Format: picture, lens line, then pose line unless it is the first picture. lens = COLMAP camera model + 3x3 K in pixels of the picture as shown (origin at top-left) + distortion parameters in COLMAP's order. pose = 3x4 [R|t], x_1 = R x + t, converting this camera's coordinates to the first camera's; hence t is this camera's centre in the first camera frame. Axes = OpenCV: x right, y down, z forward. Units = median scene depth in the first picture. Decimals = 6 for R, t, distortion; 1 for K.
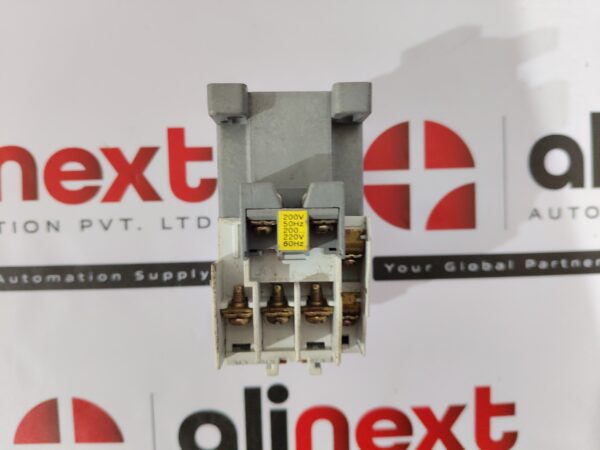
lens RADIAL K [[411.8, 0, 300.6], [0, 411.8, 228.1], [0, 0, 1]] dist [-0.052200, -0.017865]
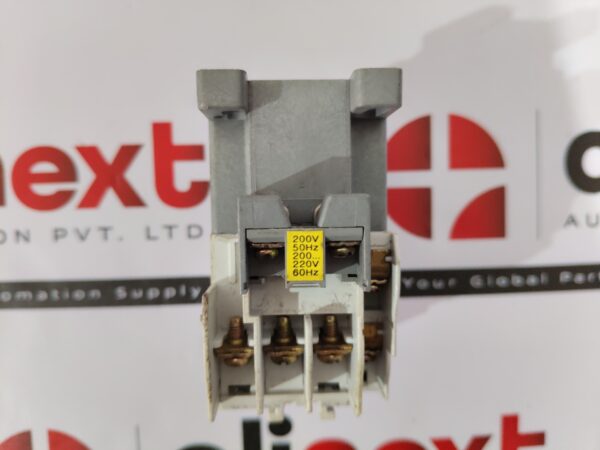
lens RADIAL K [[411.8, 0, 296.0], [0, 411.8, 224.3], [0, 0, 1]] dist [-0.052200, -0.017865]
pose [[0.999997, -0.001128, 0.002345, -0.023774], [0.001097, 0.999912, 0.013228, -0.041146], [-0.002360, -0.013225, 0.999910, 0.131955]]
